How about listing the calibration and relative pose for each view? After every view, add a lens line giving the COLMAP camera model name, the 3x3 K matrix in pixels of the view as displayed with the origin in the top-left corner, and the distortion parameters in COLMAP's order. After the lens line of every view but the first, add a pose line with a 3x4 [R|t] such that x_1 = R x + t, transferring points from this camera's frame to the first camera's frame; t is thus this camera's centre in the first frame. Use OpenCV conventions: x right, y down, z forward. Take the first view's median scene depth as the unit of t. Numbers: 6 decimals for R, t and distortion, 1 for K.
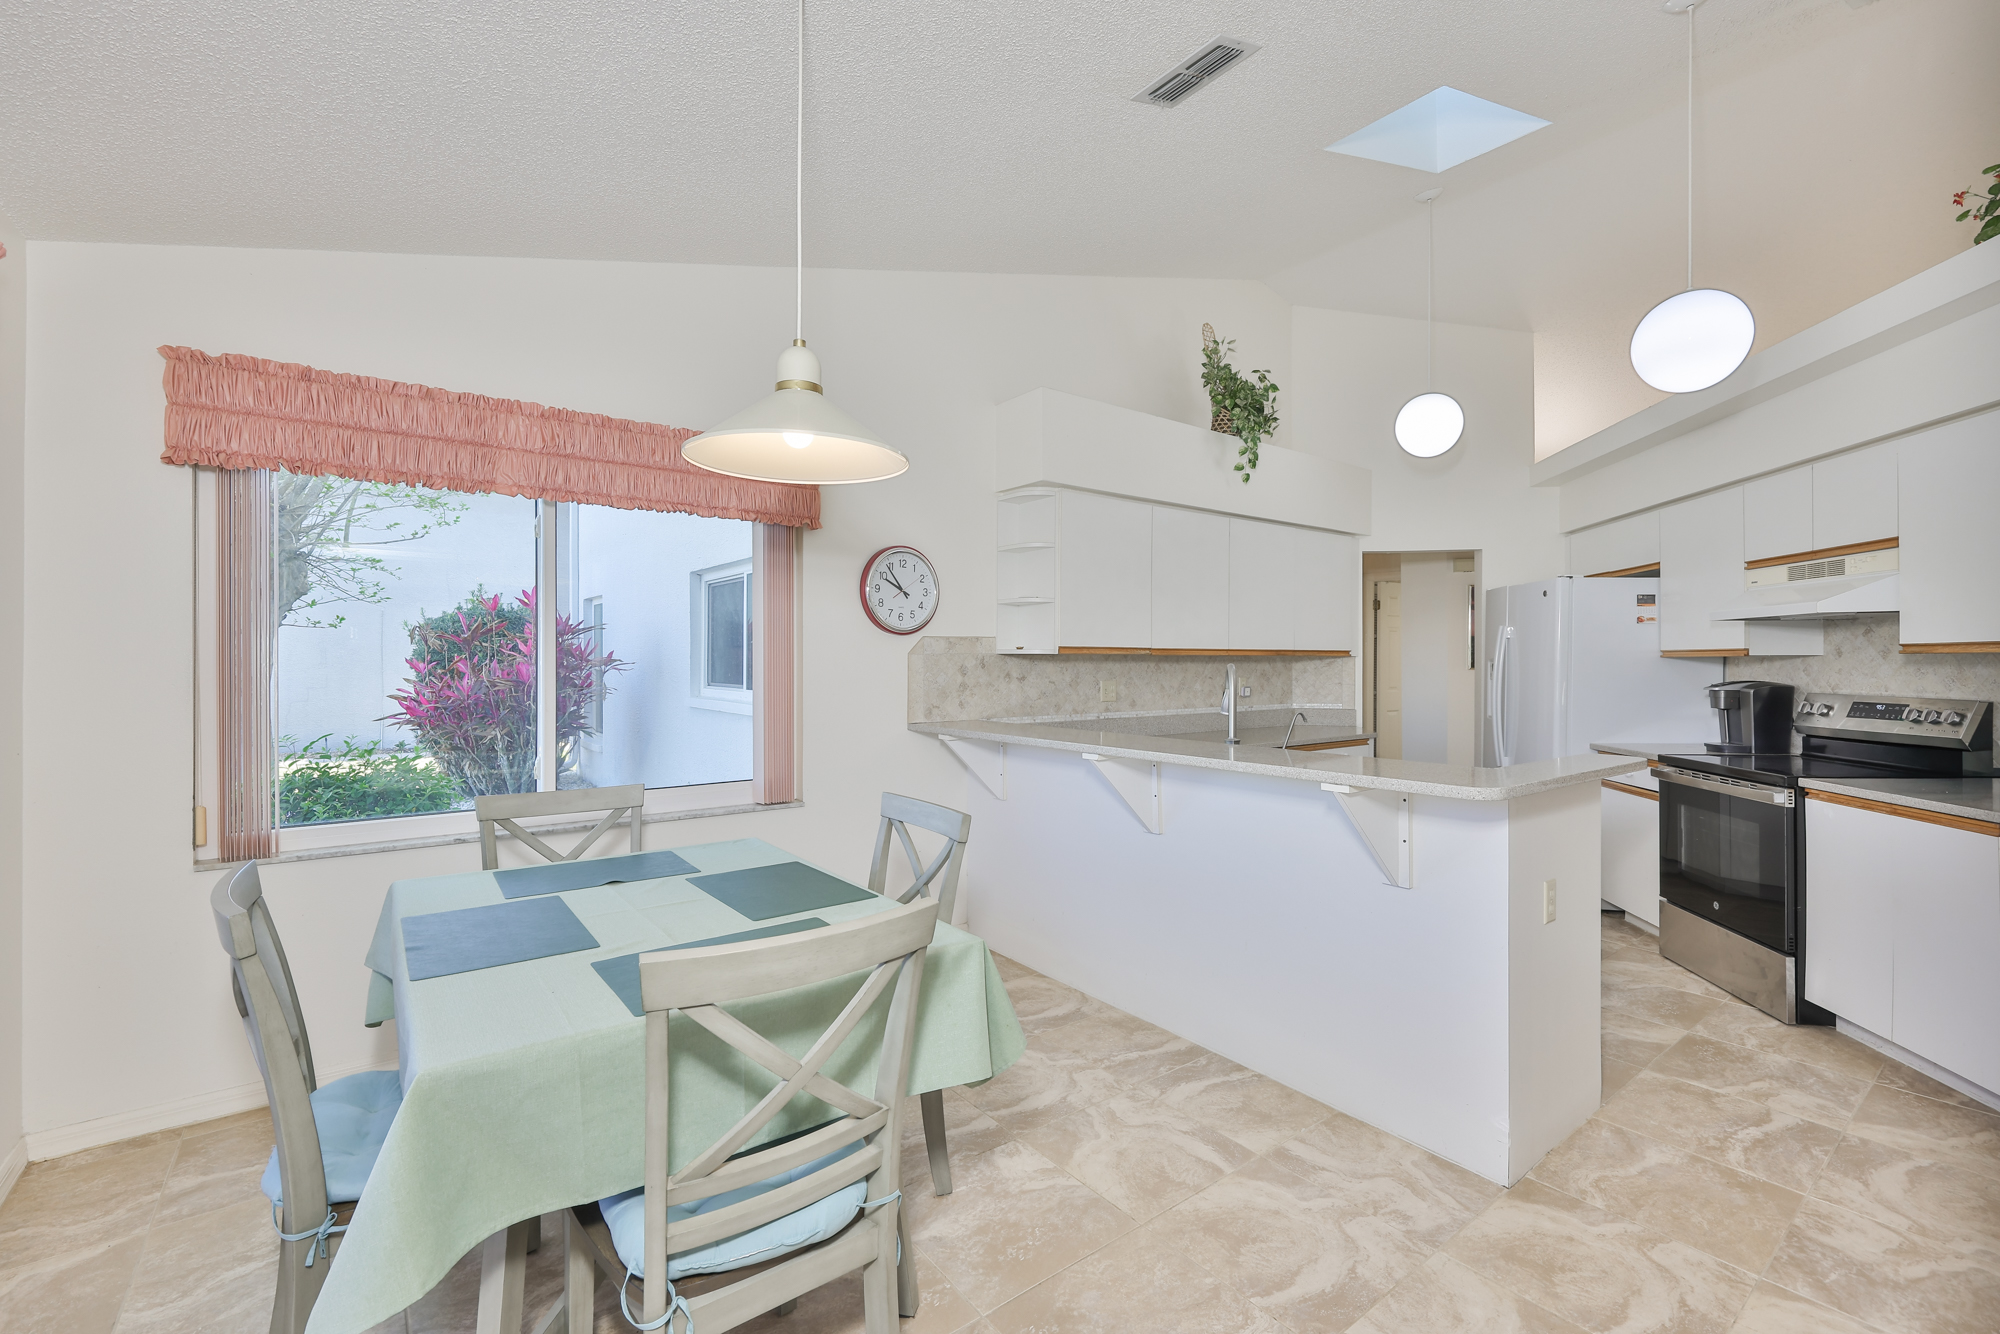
lens RADIAL K [[848.1, 0, 1004.6], [0, 848.1, 662.6], [0, 0, 1]] dist [0.001749, 0.000141]
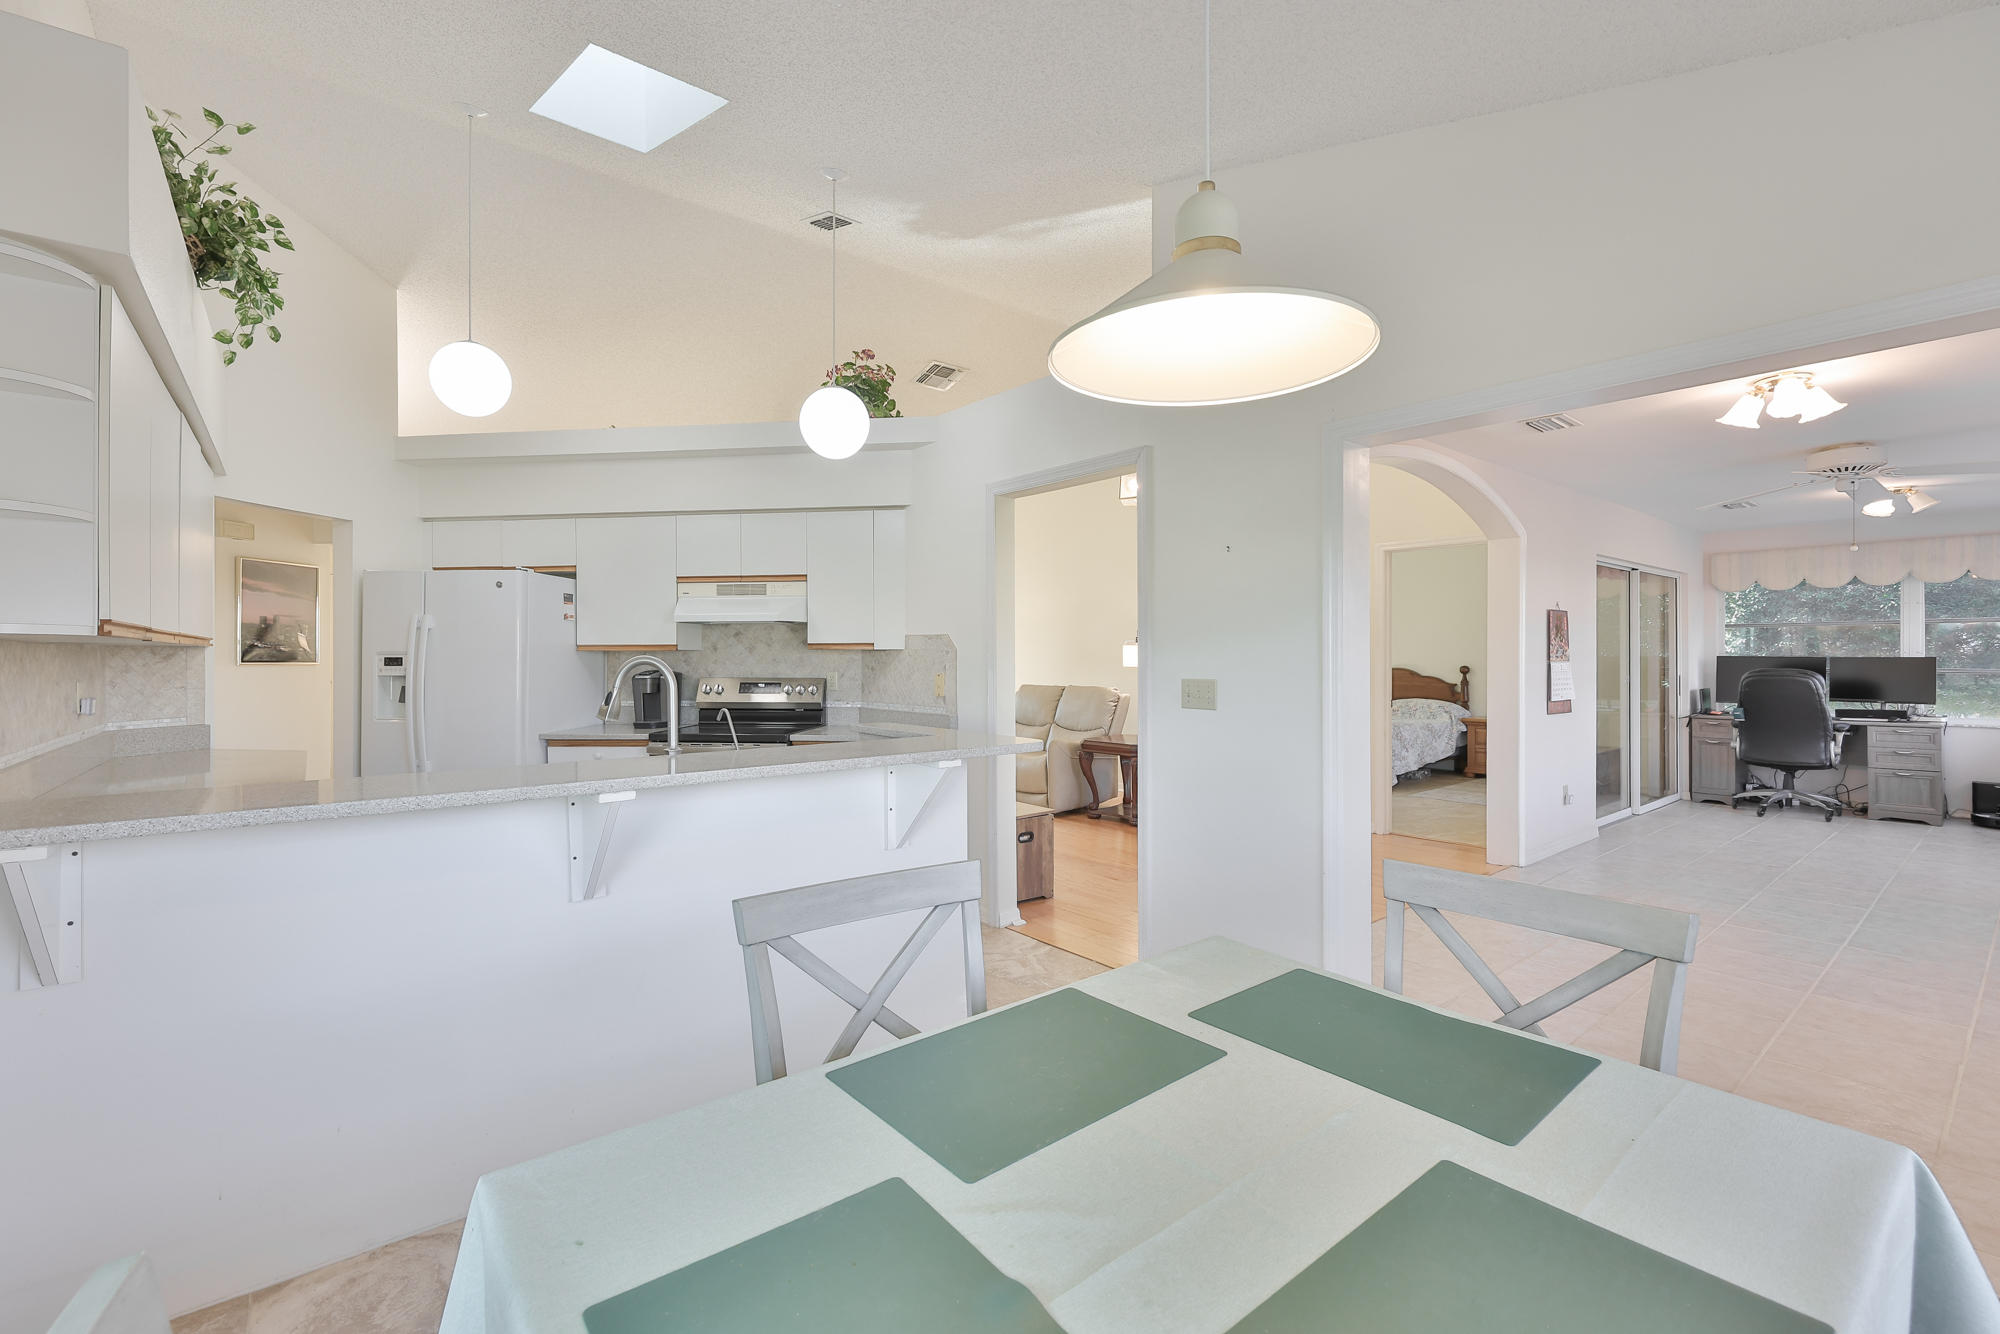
lens RADIAL K [[867.6, 0, 988.4], [0, 867.6, 658.6], [0, 0, 1]] dist [-0.000539, 0.000296]
pose [[-0.019506, -0.002254, 0.999807, -0.430004], [0.003435, 0.999991, 0.002322, 0.003210], [-0.999804, 0.003479, -0.019498, 0.545850]]
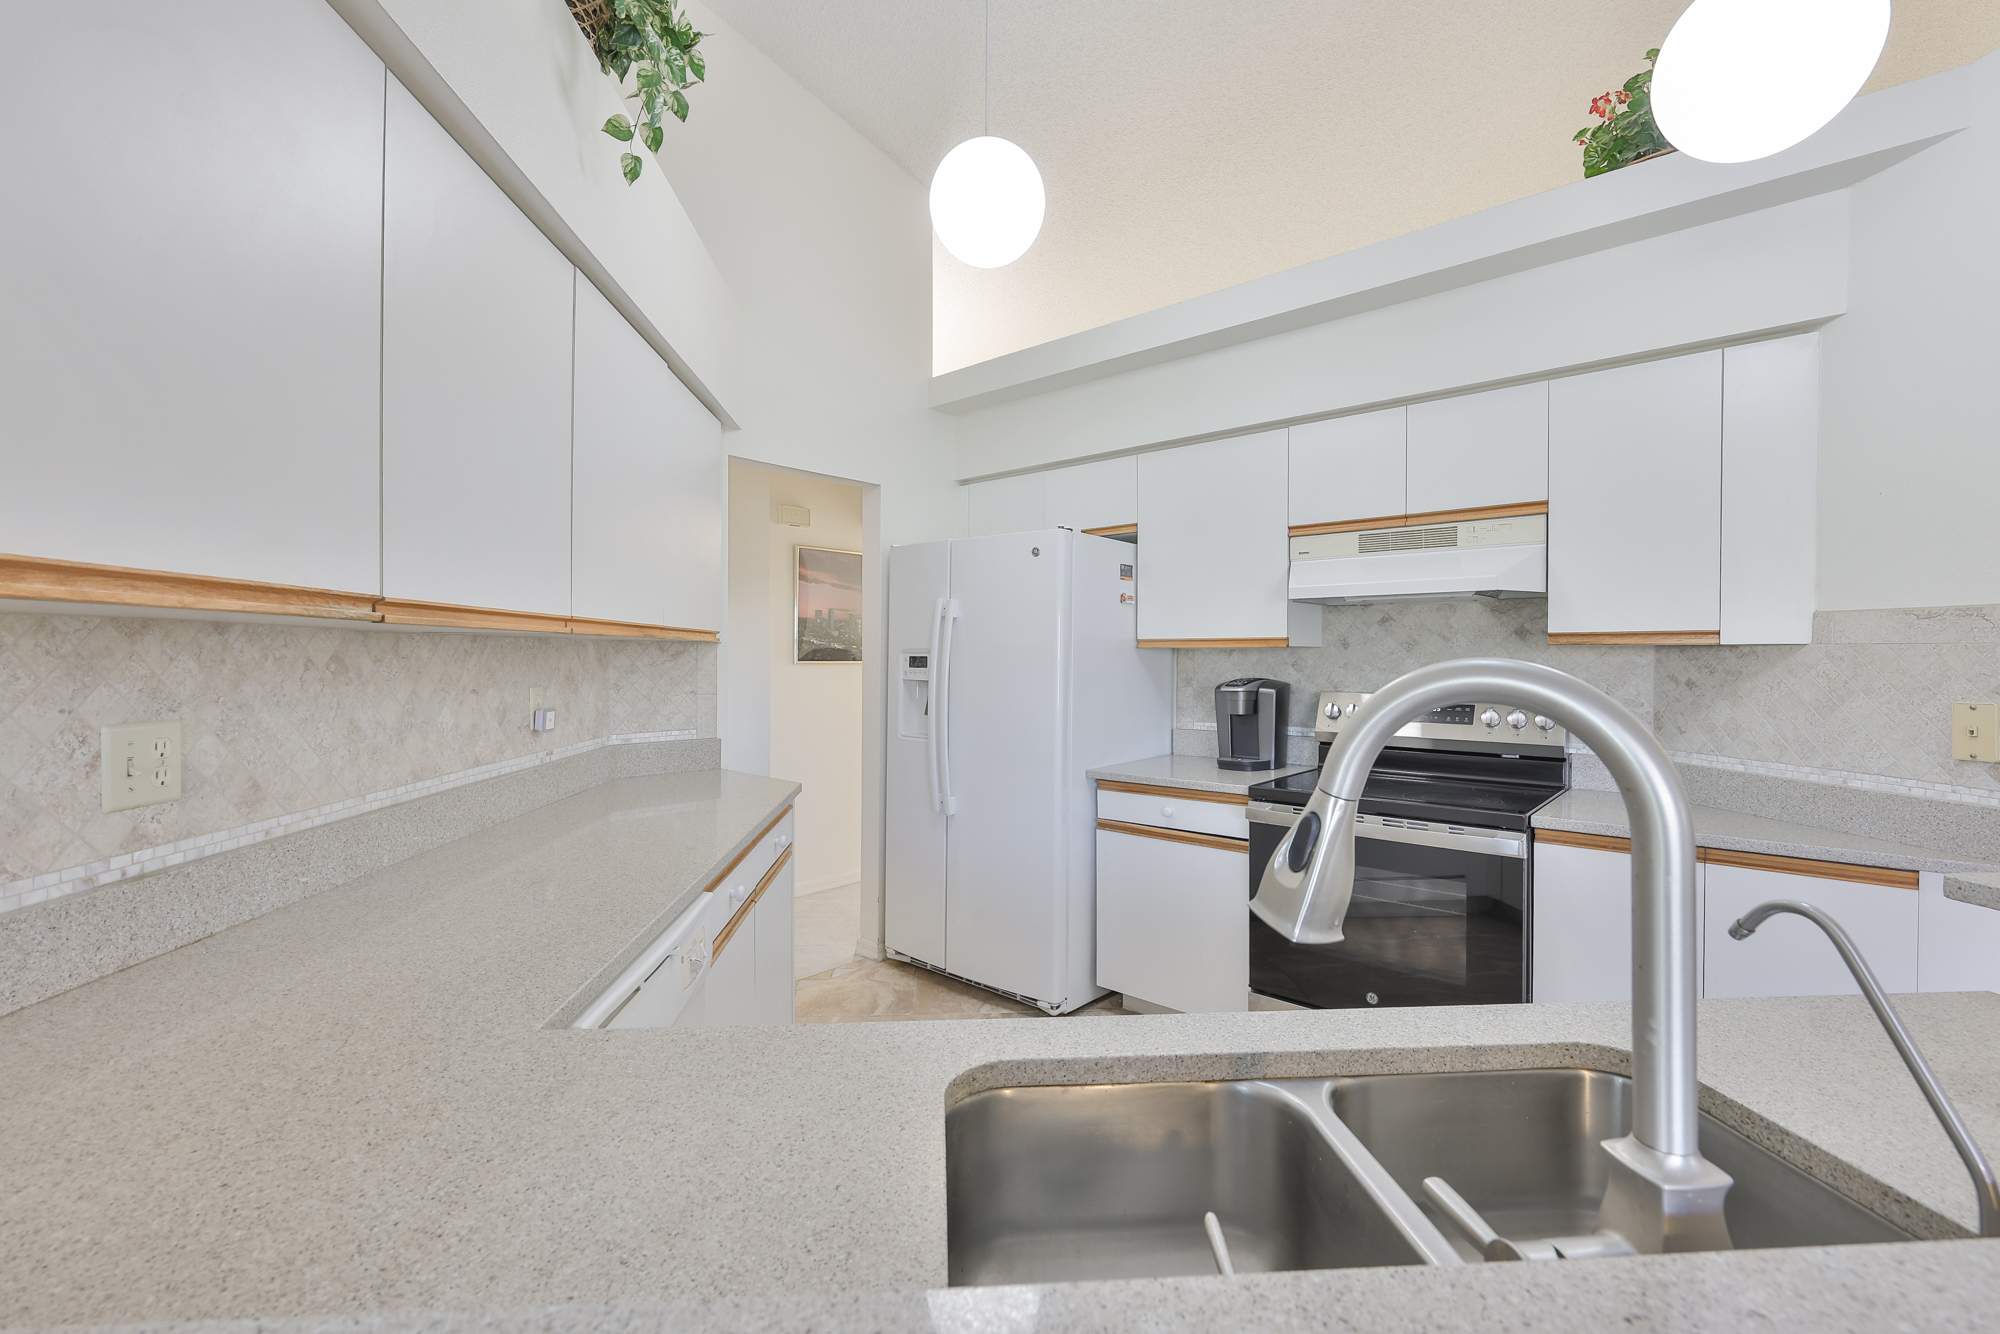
lens RADIAL K [[864.1, 0, 990.5], [0, 864.1, 664.5], [0, 0, 1]] dist [-0.000801, 0.000207]
pose [[0.548602, -0.006235, 0.836061, 0.056147], [-0.002338, 0.999957, 0.008991, 0.001699], [-0.836081, -0.006887, 0.548563, 0.775563]]
